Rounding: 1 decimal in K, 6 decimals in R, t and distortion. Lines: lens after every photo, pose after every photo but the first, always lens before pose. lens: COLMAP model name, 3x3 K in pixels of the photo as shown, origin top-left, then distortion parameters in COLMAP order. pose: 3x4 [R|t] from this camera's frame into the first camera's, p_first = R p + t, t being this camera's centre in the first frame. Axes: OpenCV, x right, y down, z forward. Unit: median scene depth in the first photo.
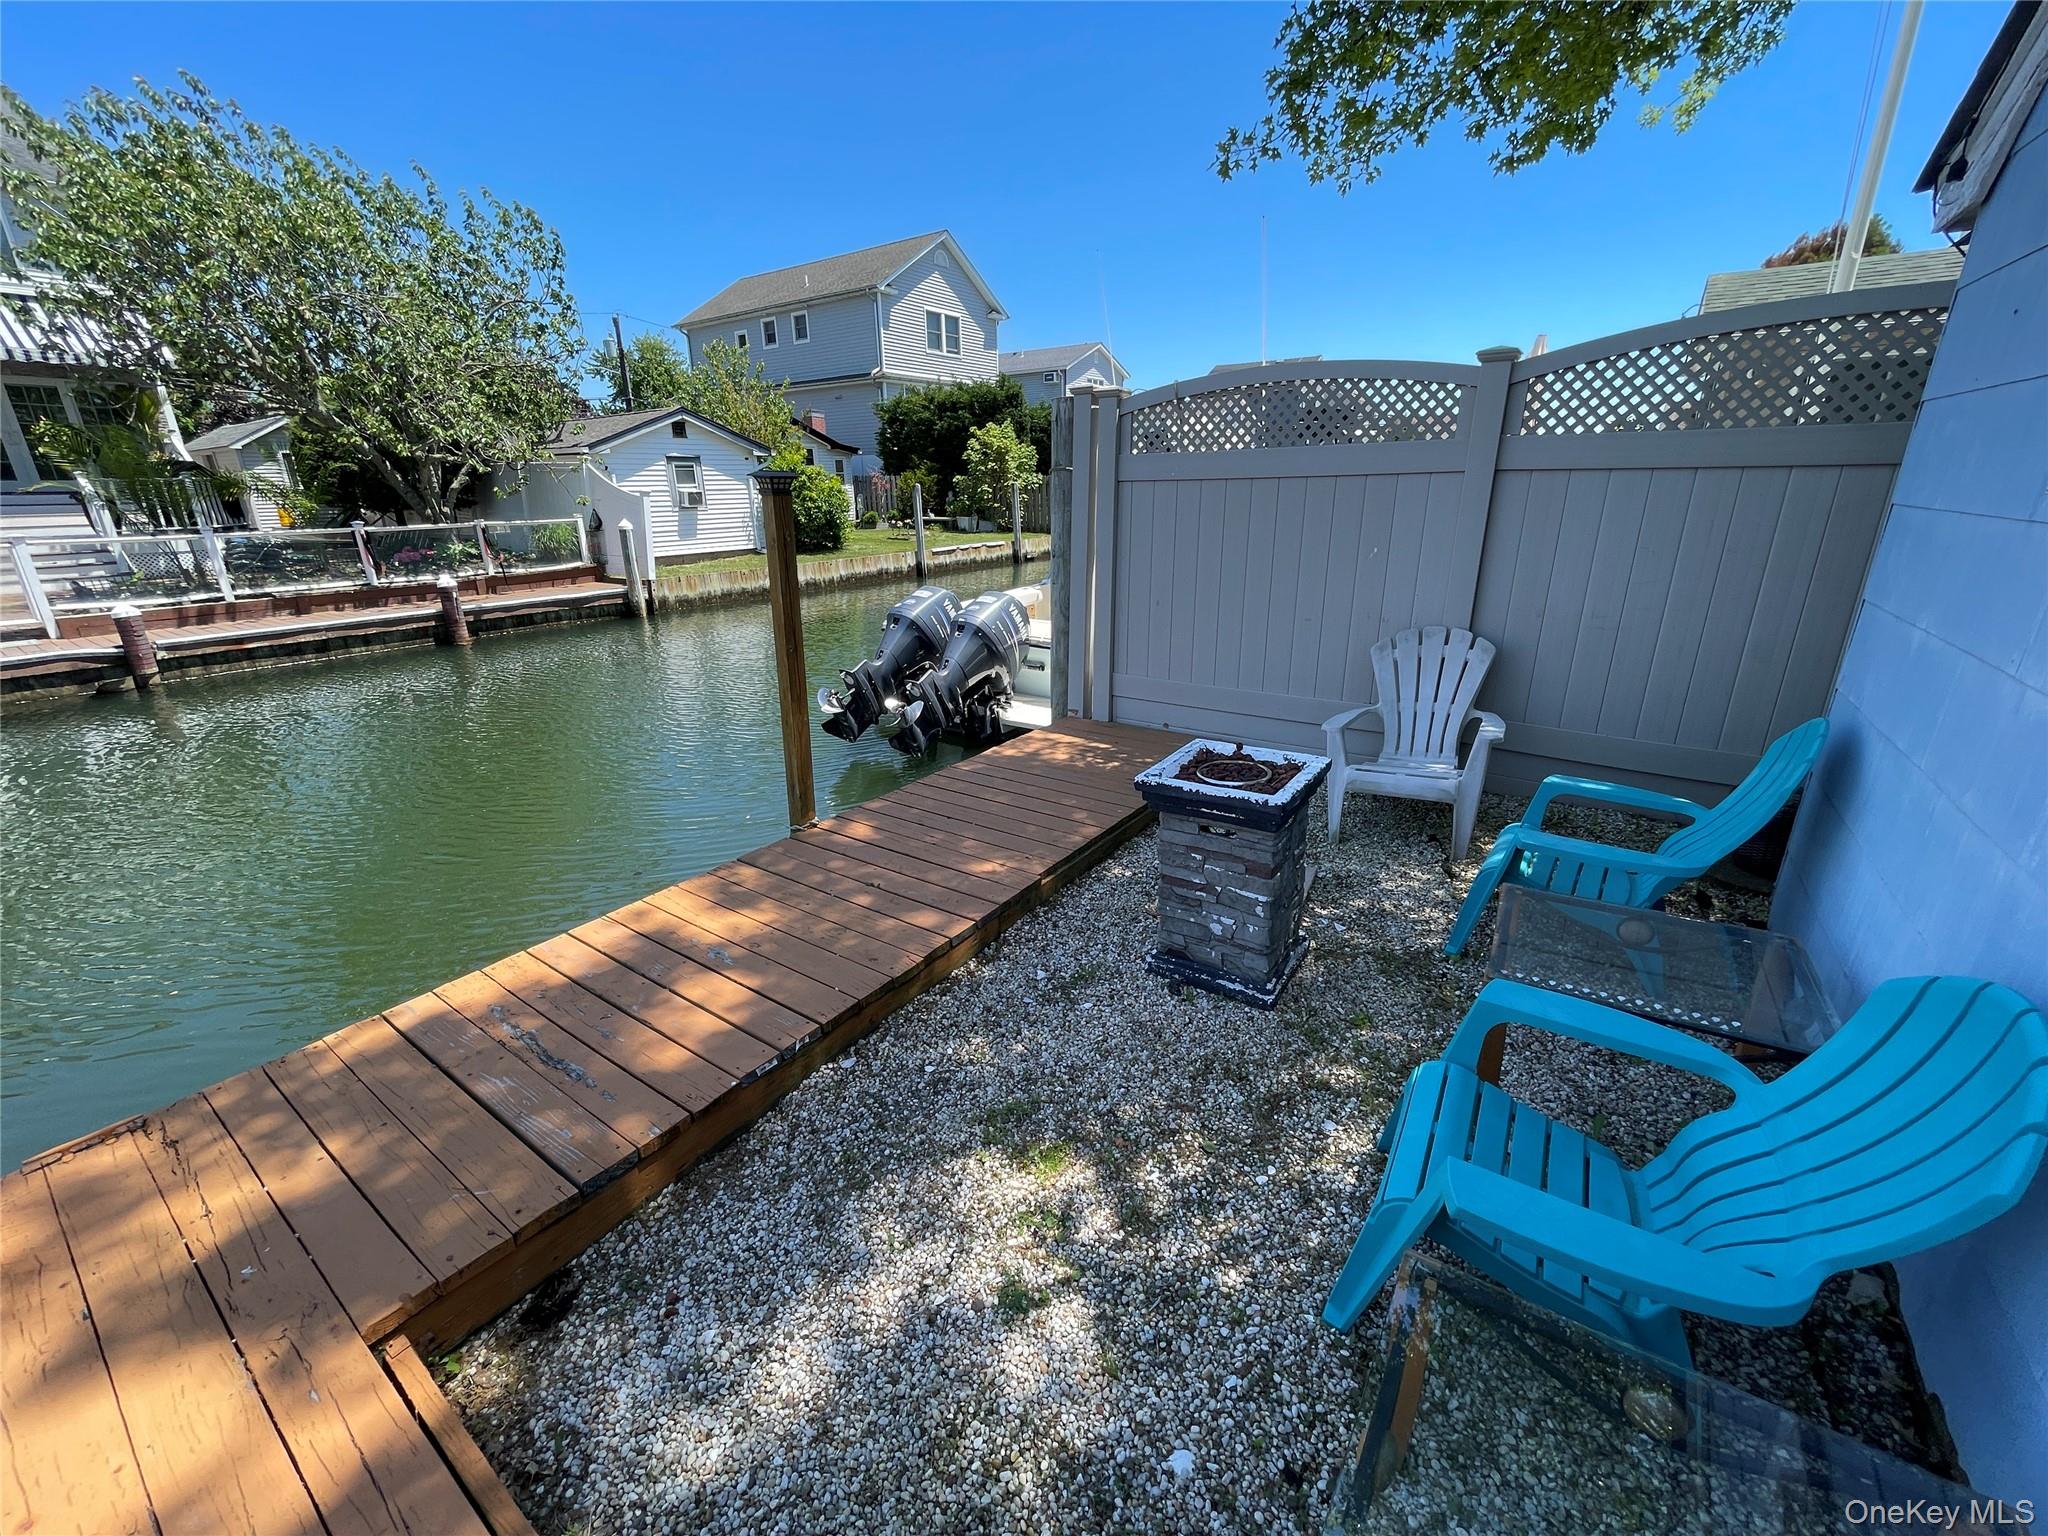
lens RADIAL K [[826.3, 0, 1020.9], [0, 826.3, 775.4], [0, 0, 1]] dist [-0.002550, -0.000468]
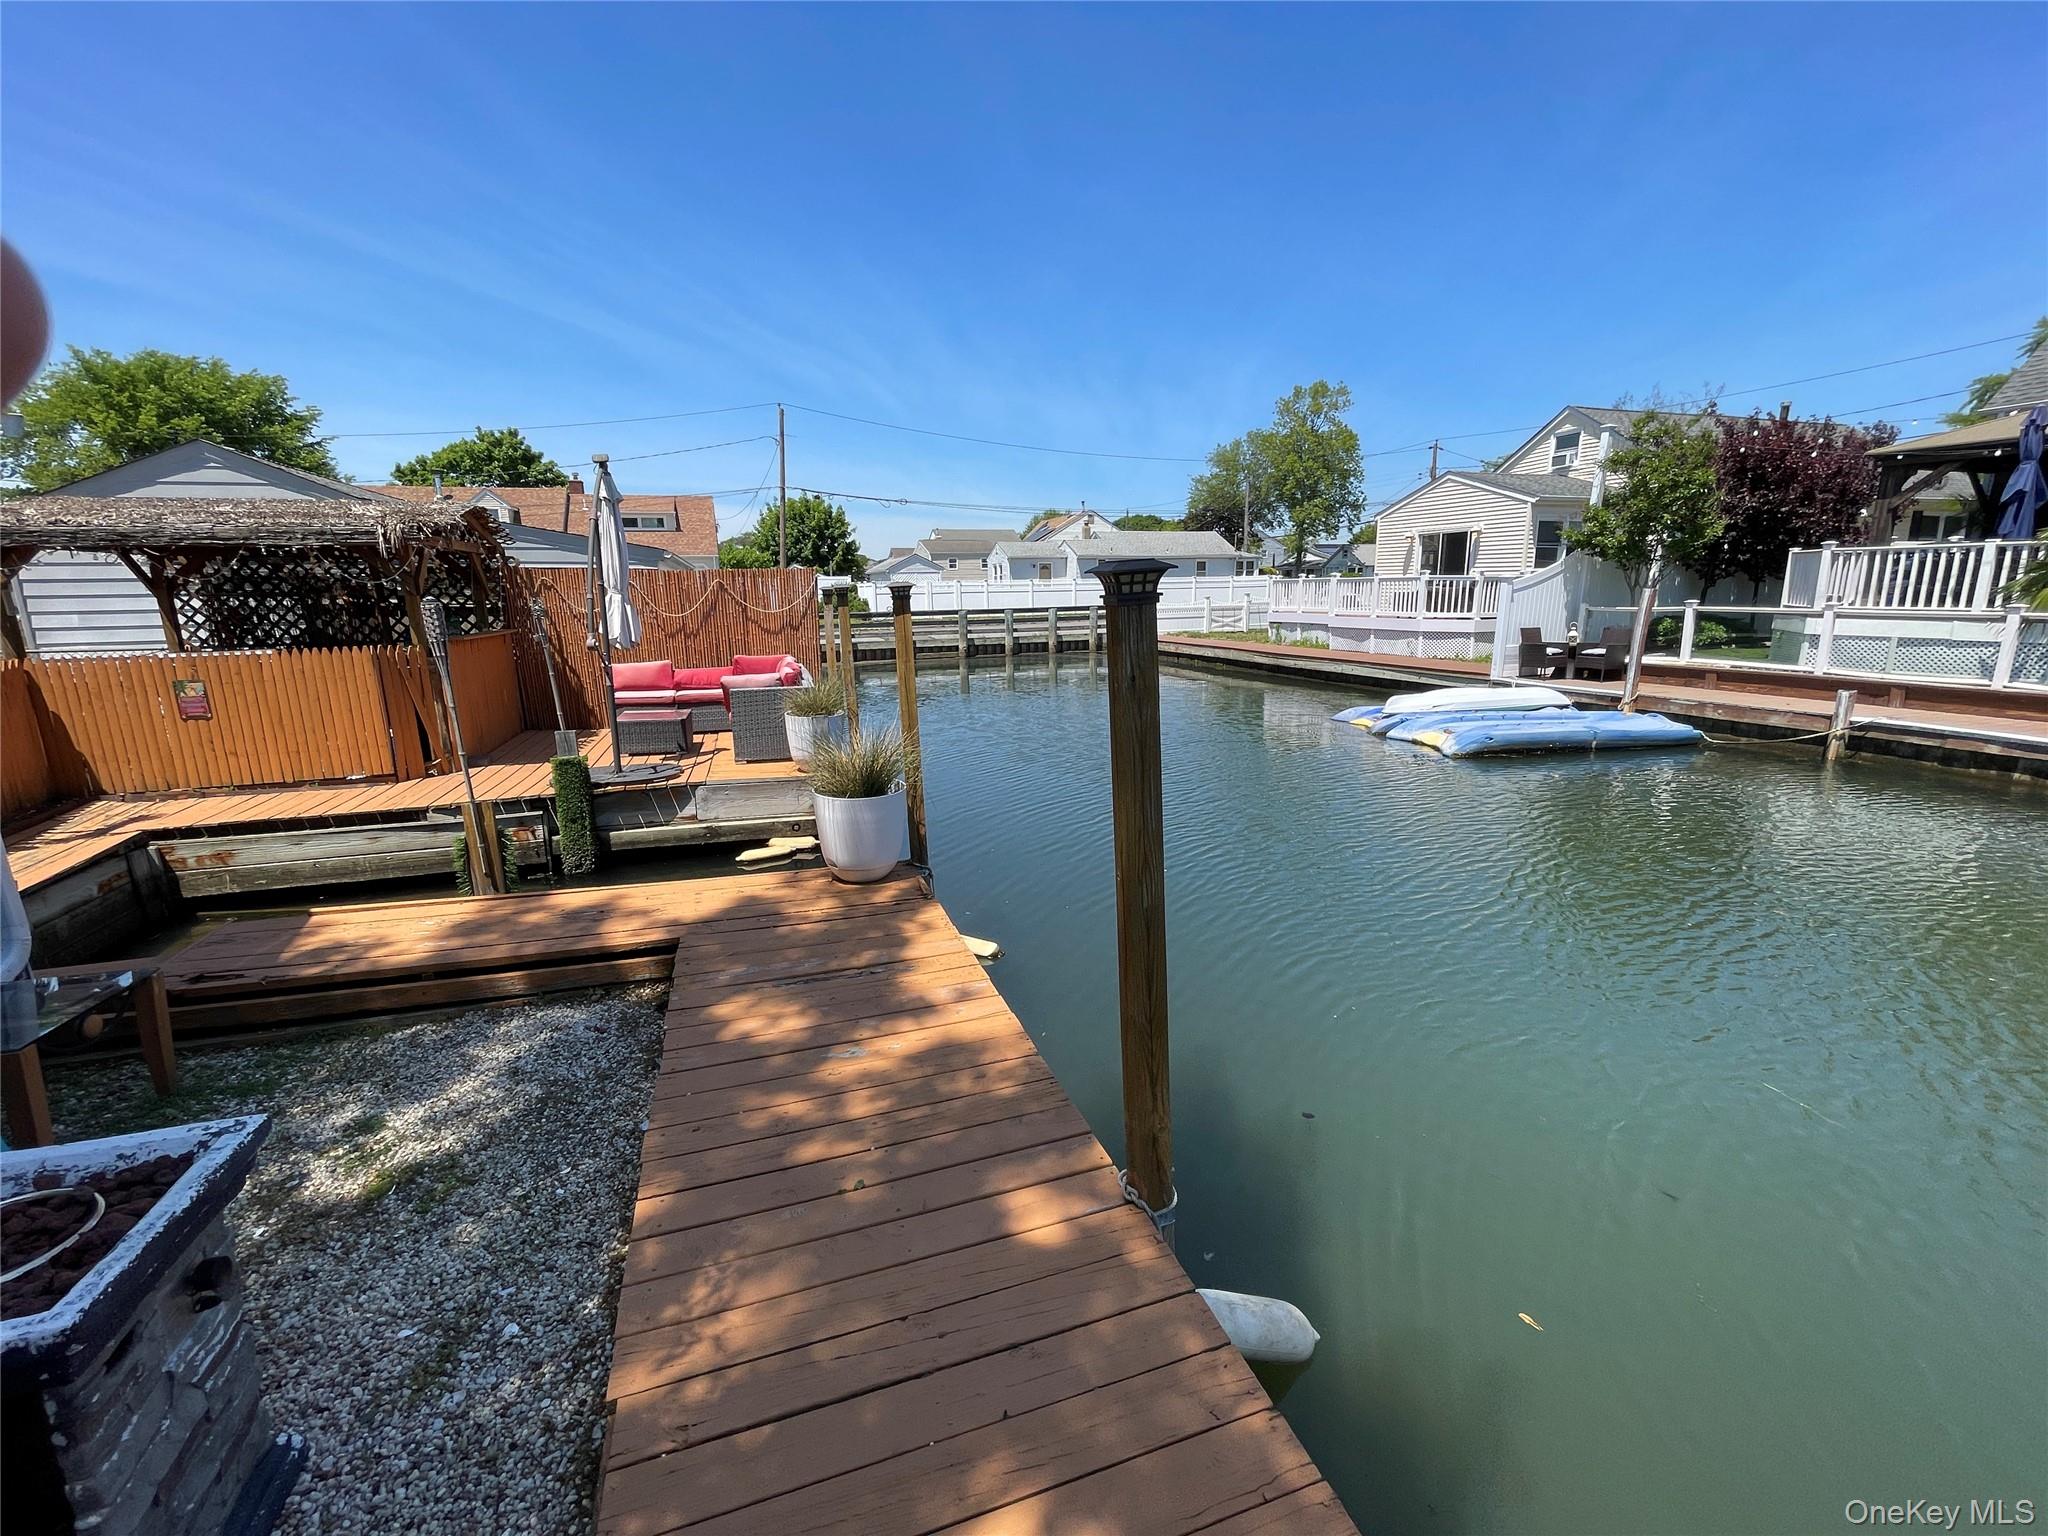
lens RADIAL K [[826.3, 0, 1022.7], [0, 826.3, 766.4], [0, 0, 1]] dist [-0.002550, -0.000468]
pose [[-0.587769, 0.195622, -0.785022, 0.042140], [-0.242693, 0.883005, 0.401749, -0.101851], [0.771769, 0.426655, -0.471527, 0.284828]]
